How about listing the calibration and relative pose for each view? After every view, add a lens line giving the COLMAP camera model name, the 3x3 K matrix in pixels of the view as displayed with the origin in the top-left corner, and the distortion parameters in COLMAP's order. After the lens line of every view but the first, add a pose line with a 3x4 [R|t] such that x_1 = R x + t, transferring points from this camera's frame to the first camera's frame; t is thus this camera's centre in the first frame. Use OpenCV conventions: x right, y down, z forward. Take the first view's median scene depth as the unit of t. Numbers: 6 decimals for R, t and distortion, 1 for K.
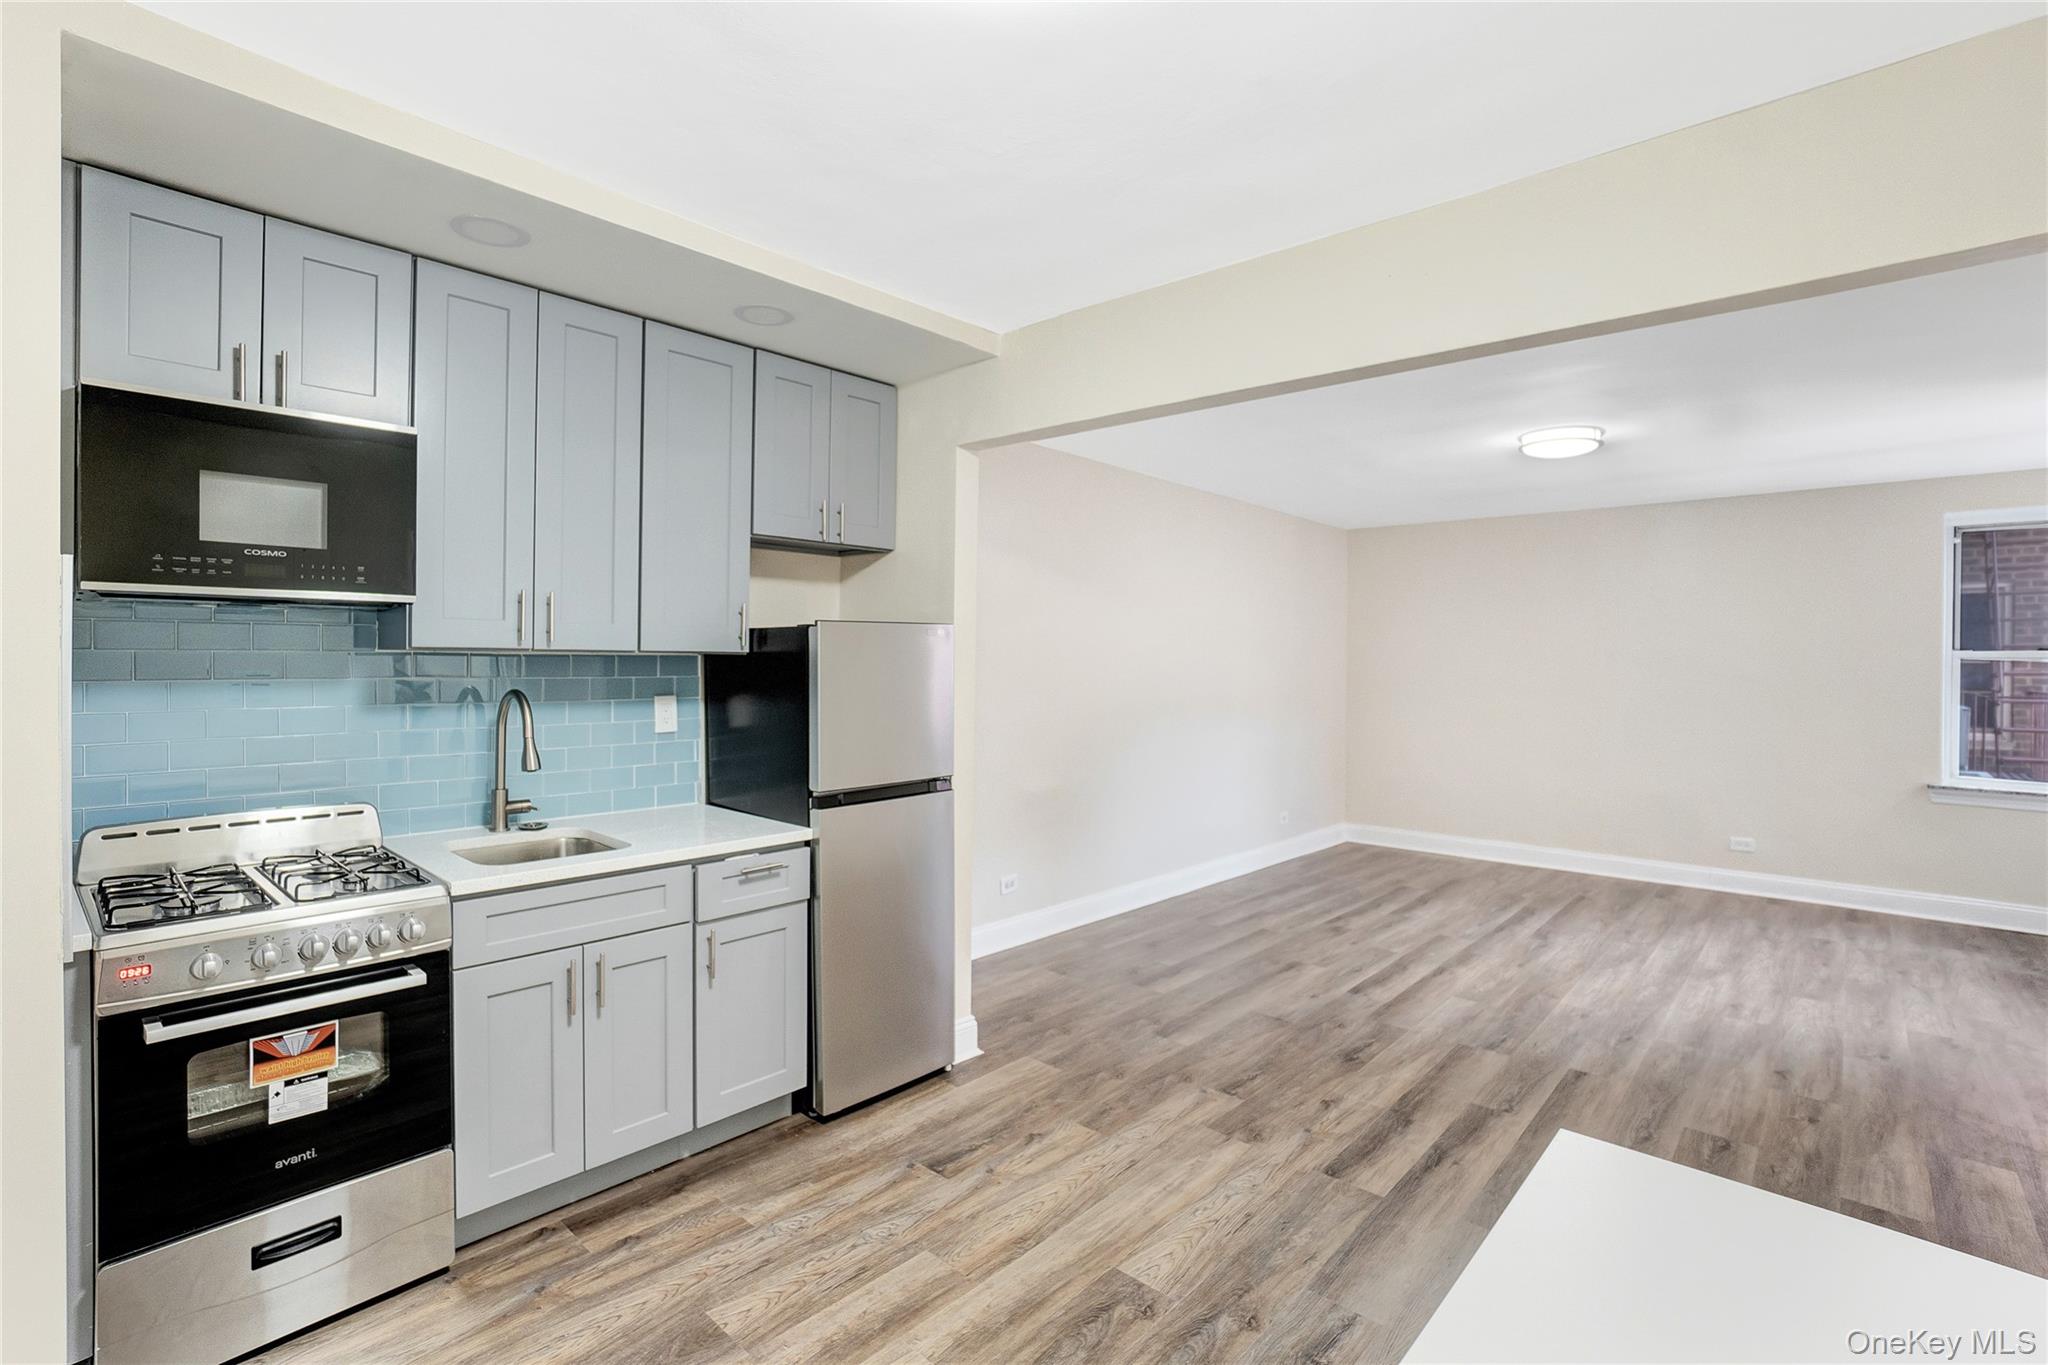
lens RADIAL K [[931.8, 0, 995.0], [0, 931.8, 663.6], [0, 0, 1]] dist [-0.063317, 0.024556]
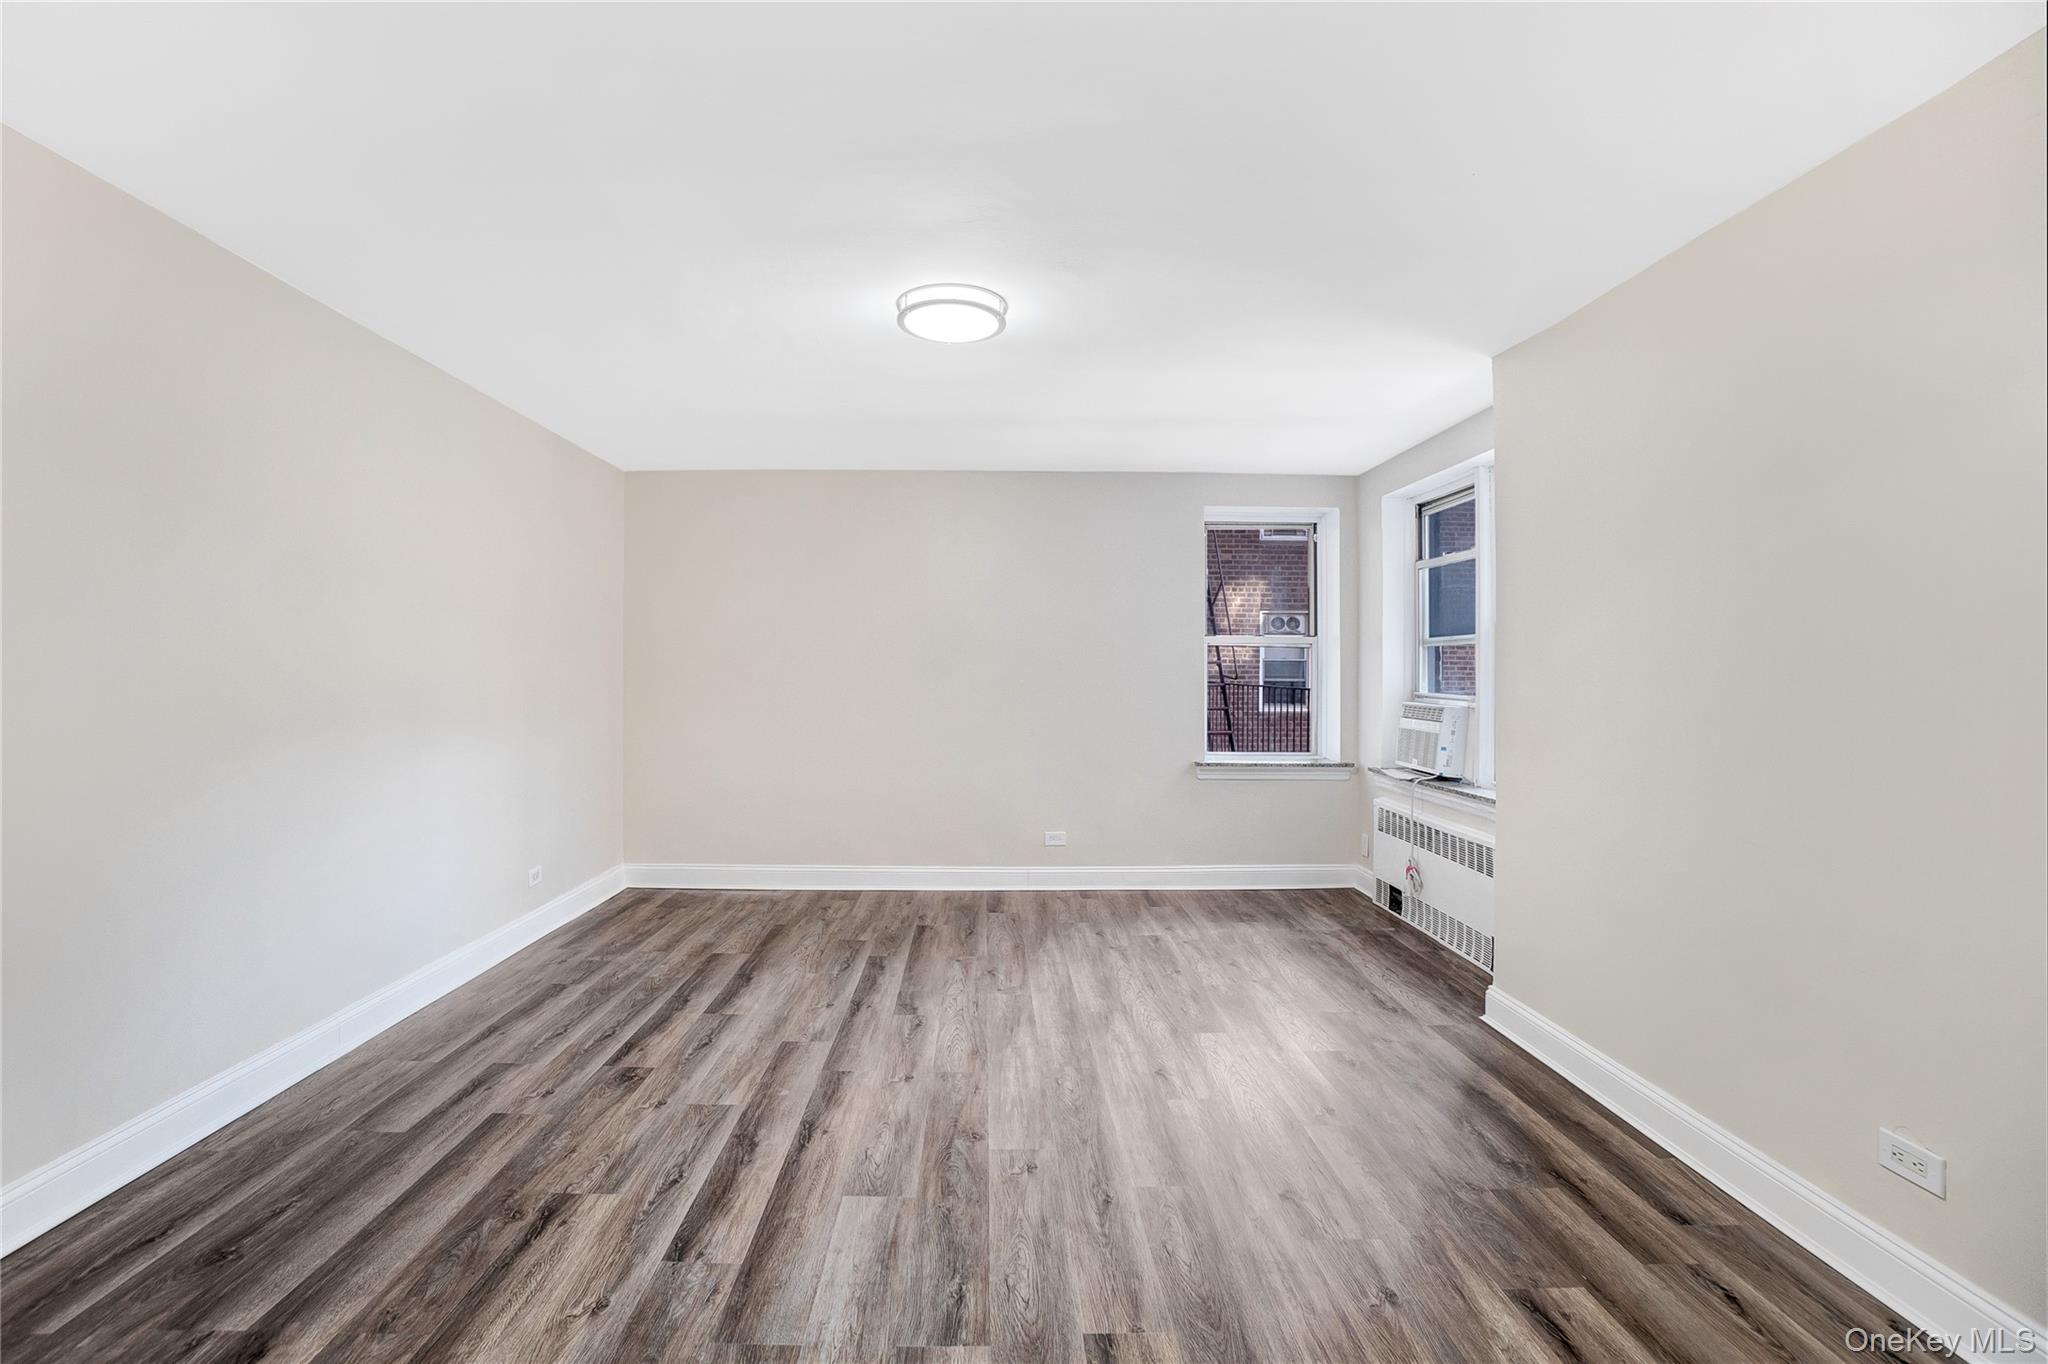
lens RADIAL K [[904.2, 0, 990.9], [0, 904.2, 666.9], [0, 0, 1]] dist [-0.070470, 0.026034]
pose [[0.720157, -0.002921, 0.693805, 0.236845], [0.003031, 0.999995, 0.001064, 0.037027], [-0.693804, 0.001337, 0.720162, 0.696370]]
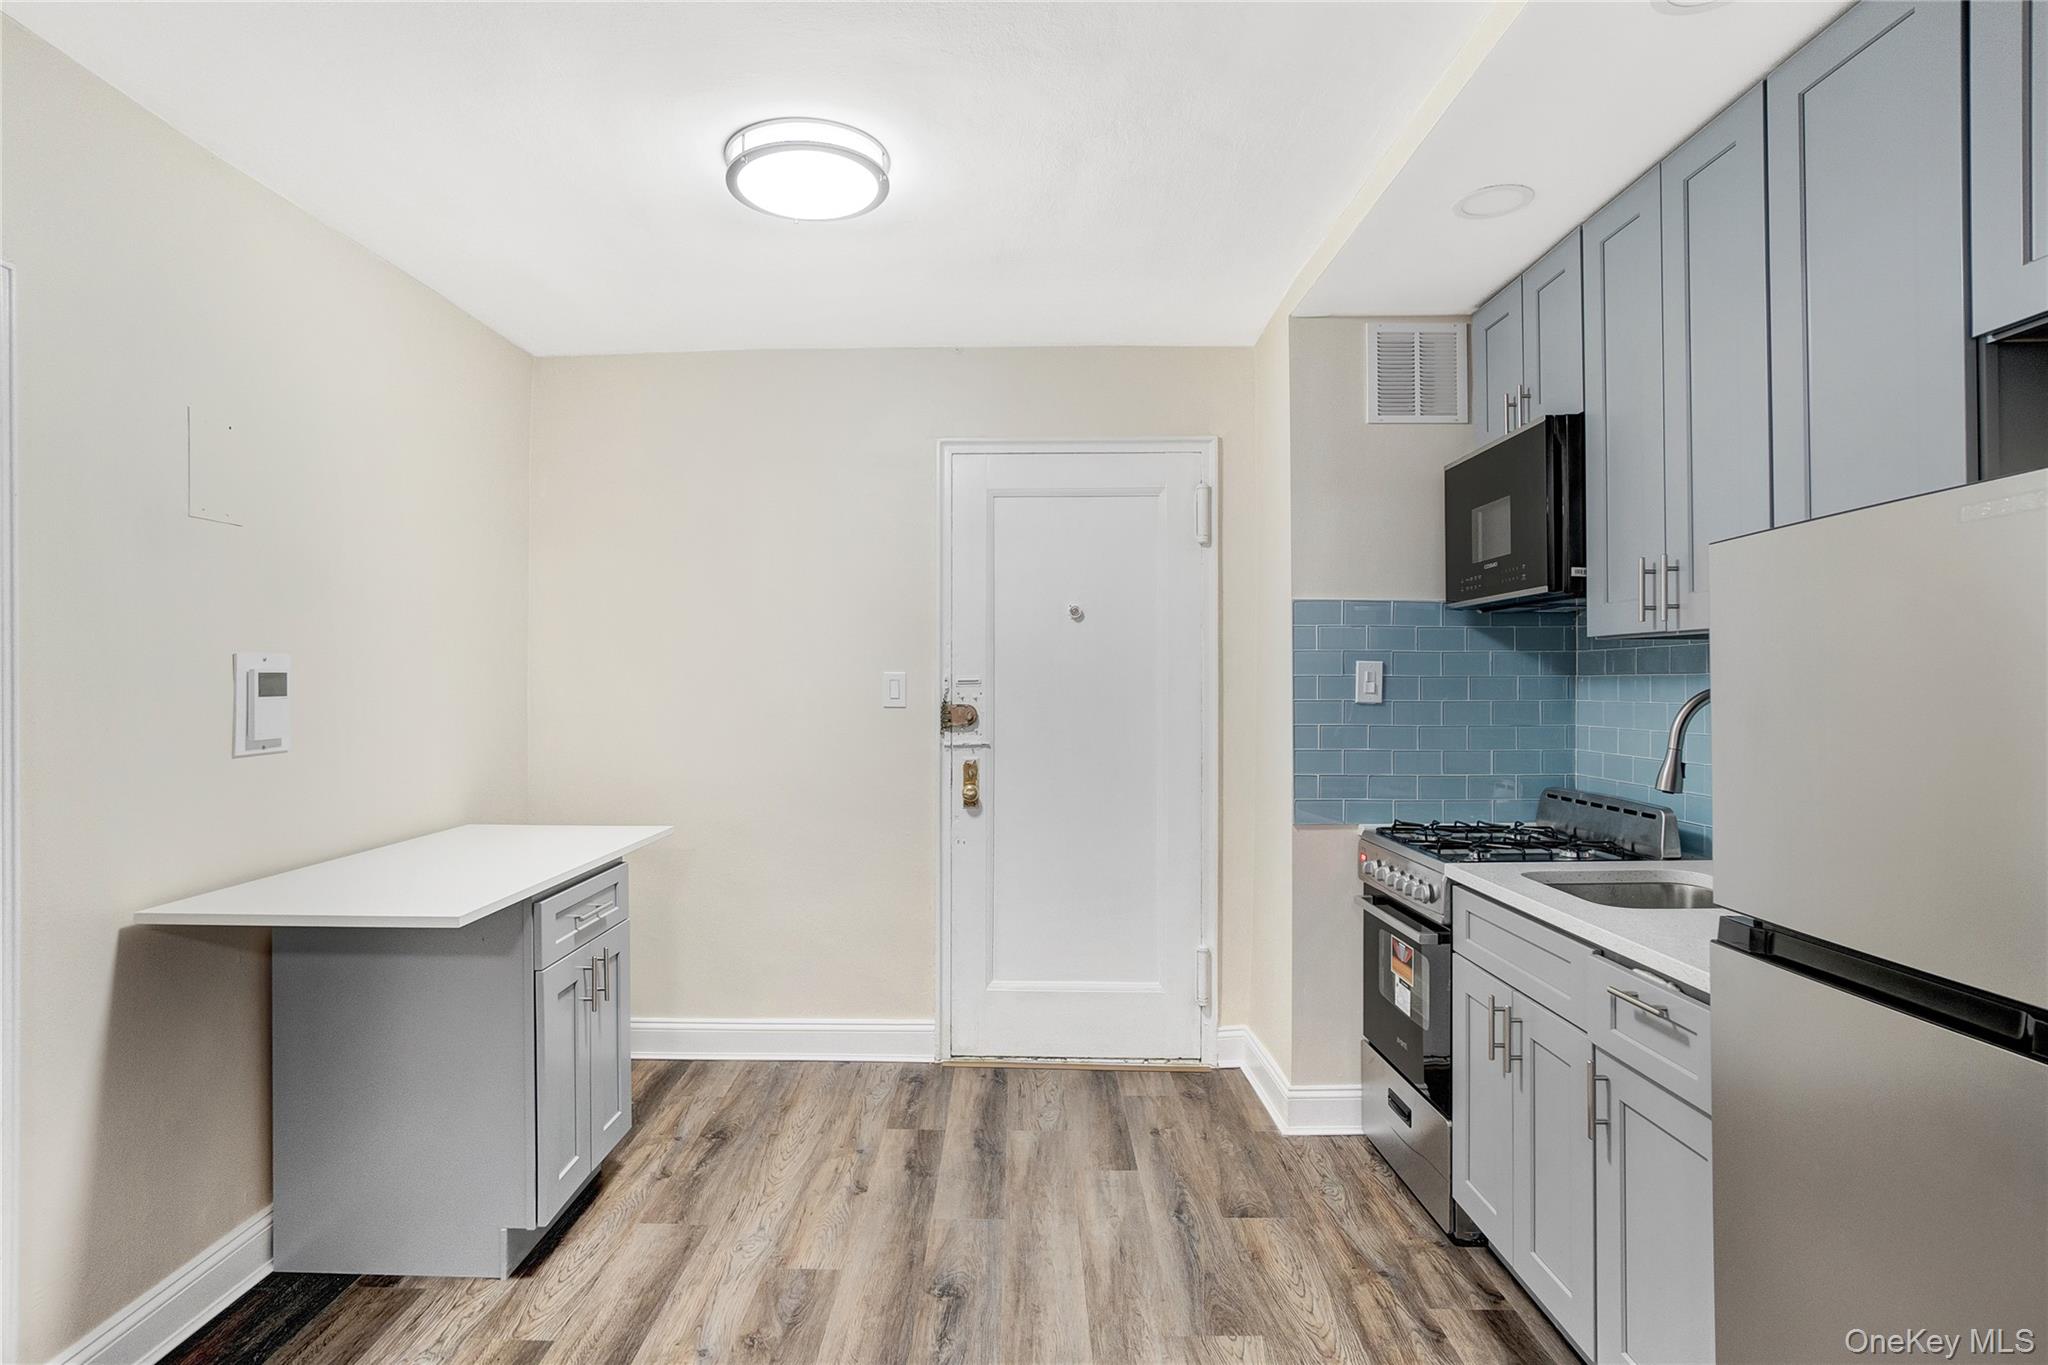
lens RADIAL K [[1041.2, 0, 992.6], [0, 1041.2, 674.5], [0, 0, 1]] dist [-0.038191, 0.000127]
pose [[-0.741946, -0.011513, -0.670361, 0.400977], [-0.006452, 0.999929, -0.010032, 0.027046], [0.670429, -0.003118, -0.741967, 1.055231]]
